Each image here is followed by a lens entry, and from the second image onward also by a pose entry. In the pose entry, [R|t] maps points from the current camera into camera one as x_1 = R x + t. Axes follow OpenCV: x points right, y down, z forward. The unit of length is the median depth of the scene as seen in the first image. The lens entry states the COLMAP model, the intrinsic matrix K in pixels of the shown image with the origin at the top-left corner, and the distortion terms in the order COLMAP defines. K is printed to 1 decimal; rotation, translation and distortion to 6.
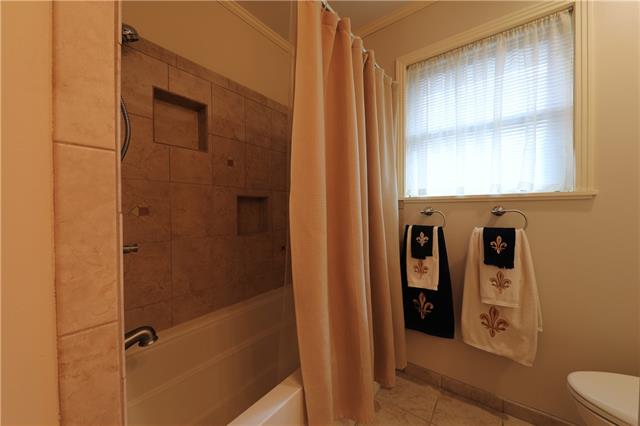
lens RADIAL K [[236.5, 0, 319.6], [0, 236.5, 212.4], [0, 0, 1]] dist [-0.000300, -0.000063]
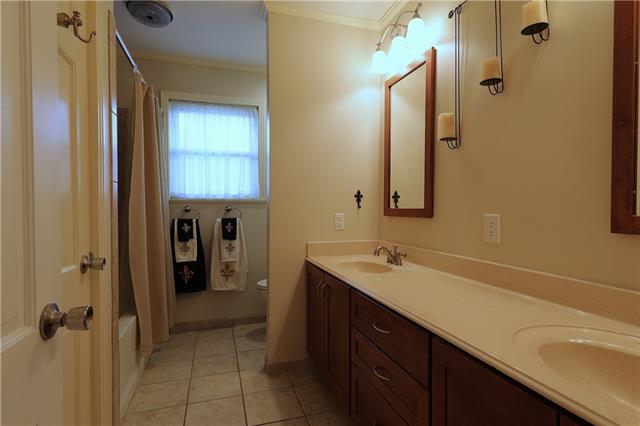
lens RADIAL K [[345.2, 0, 320.5], [0, 345.2, 212.6], [0, 0, 1]] dist [0.000501, 0.000141]
pose [[0.589803, -0.014145, 0.807423, -0.834154], [0.008235, 0.999900, 0.011502, 0.001612], [-0.807505, -0.000134, 0.589861, -0.970328]]
